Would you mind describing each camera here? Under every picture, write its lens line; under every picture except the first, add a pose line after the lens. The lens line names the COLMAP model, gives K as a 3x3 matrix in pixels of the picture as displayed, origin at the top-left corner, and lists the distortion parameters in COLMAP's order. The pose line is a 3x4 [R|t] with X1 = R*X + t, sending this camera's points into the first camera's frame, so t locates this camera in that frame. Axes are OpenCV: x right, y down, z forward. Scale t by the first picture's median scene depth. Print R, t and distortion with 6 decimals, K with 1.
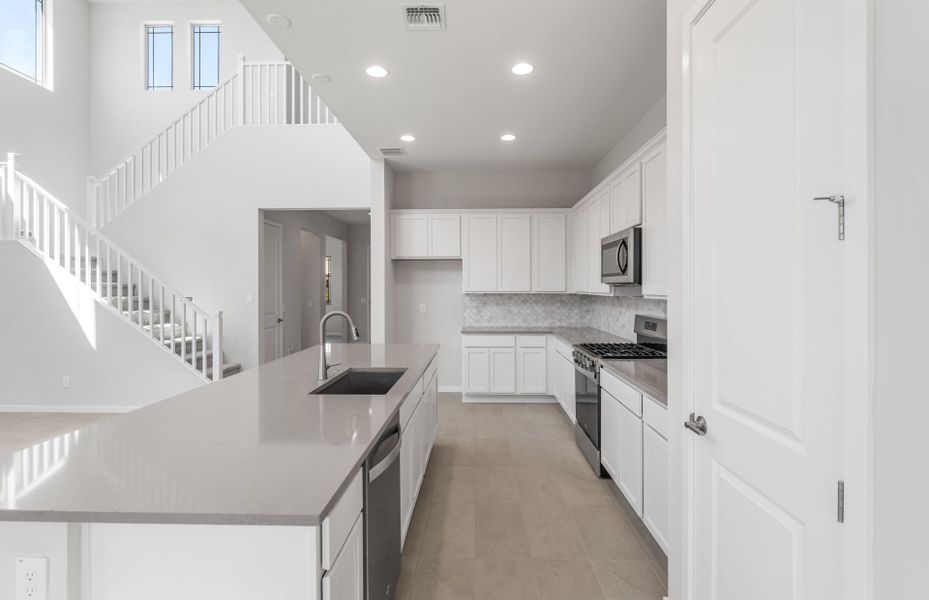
lens RADIAL K [[441.0, 0, 464.6], [0, 441.0, 287.5], [0, 0, 1]] dist [0.000582, 0.000111]
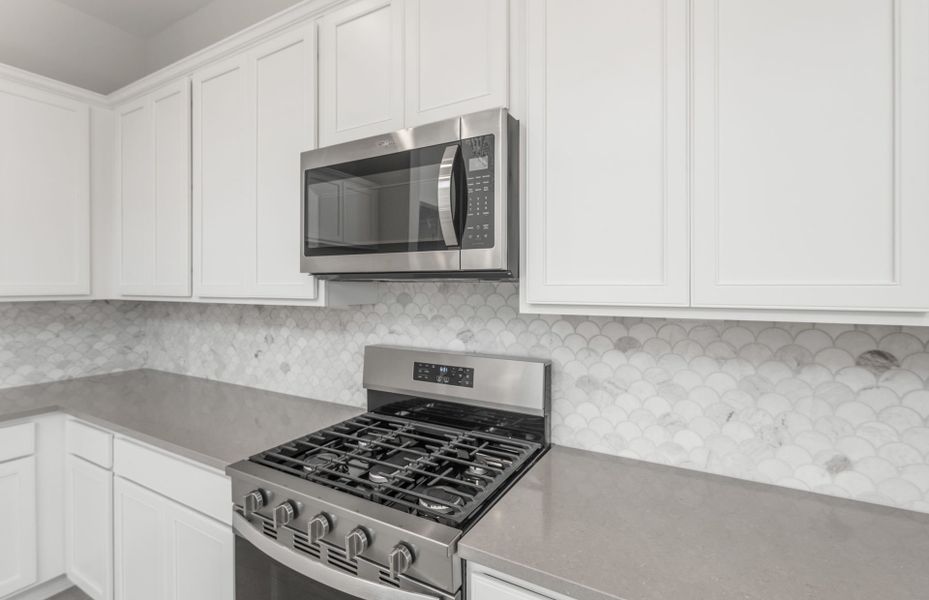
lens RADIAL K [[441.0, 0, 466.0], [0, 441.0, 286.8], [0, 0, 1]] dist [0.000582, 0.000111]
pose [[0.477020, -0.000342, 0.878892, 0.035343], [-0.000763, 0.999999, 0.000803, 0.001102], [-0.878892, -0.001054, 0.477020, 0.491530]]
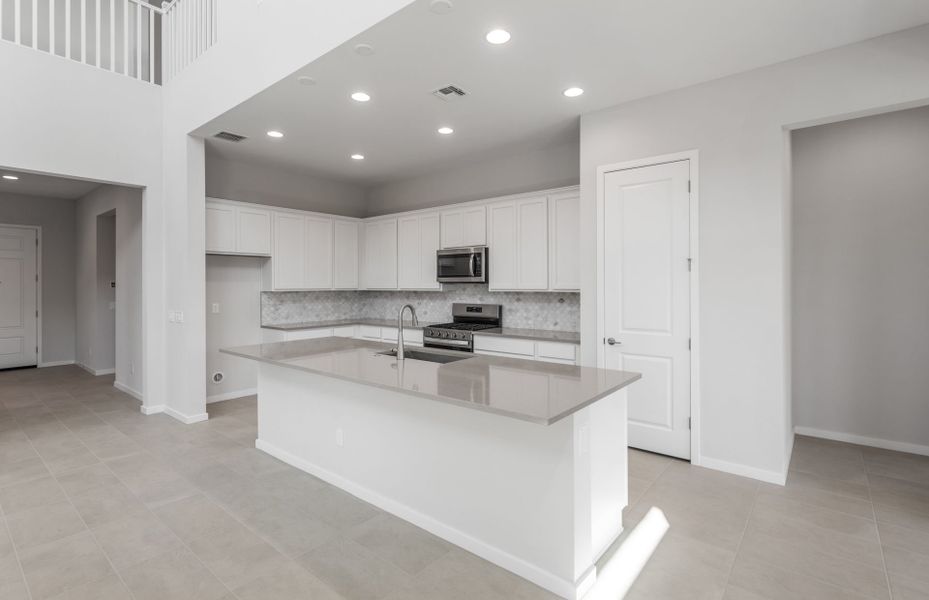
lens RADIAL K [[441.0, 0, 472.7], [0, 441.0, 285.6], [0, 0, 1]] dist [0.000582, 0.000111]
pose [[0.600793, -0.002813, 0.799400, -0.523395], [0.002977, 0.999995, 0.001281, 0.000515], [-0.799399, 0.001610, 0.600798, 0.043723]]
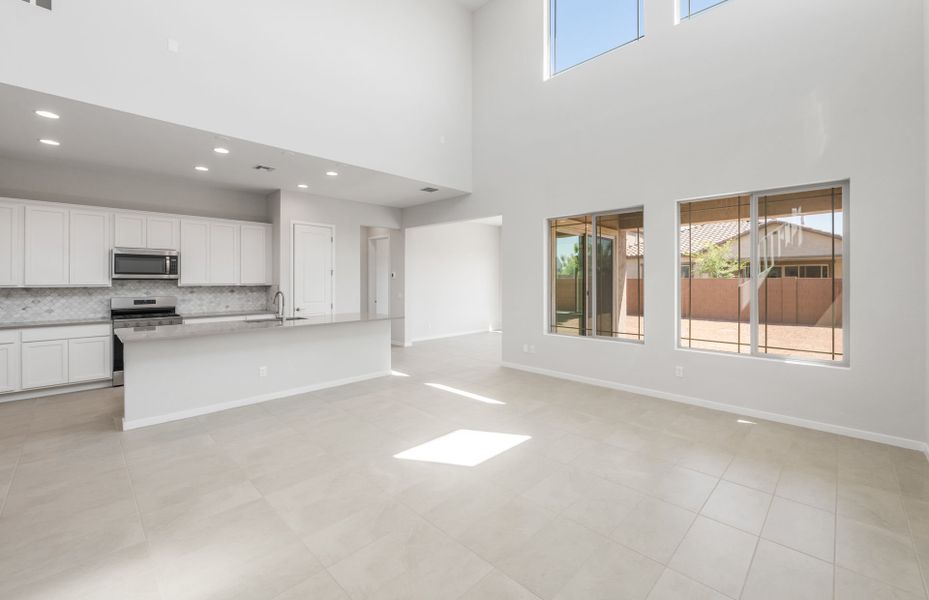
lens RADIAL K [[375.1, 0, 458.9], [0, 375.1, 279.7], [0, 0, 1]] dist [0.000536, -0.001083]
pose [[-0.726780, 0.001199, 0.686869, -1.007852], [0.000646, 0.999999, -0.001062, -0.001701], [-0.686870, -0.000328, -0.726781, 0.784016]]
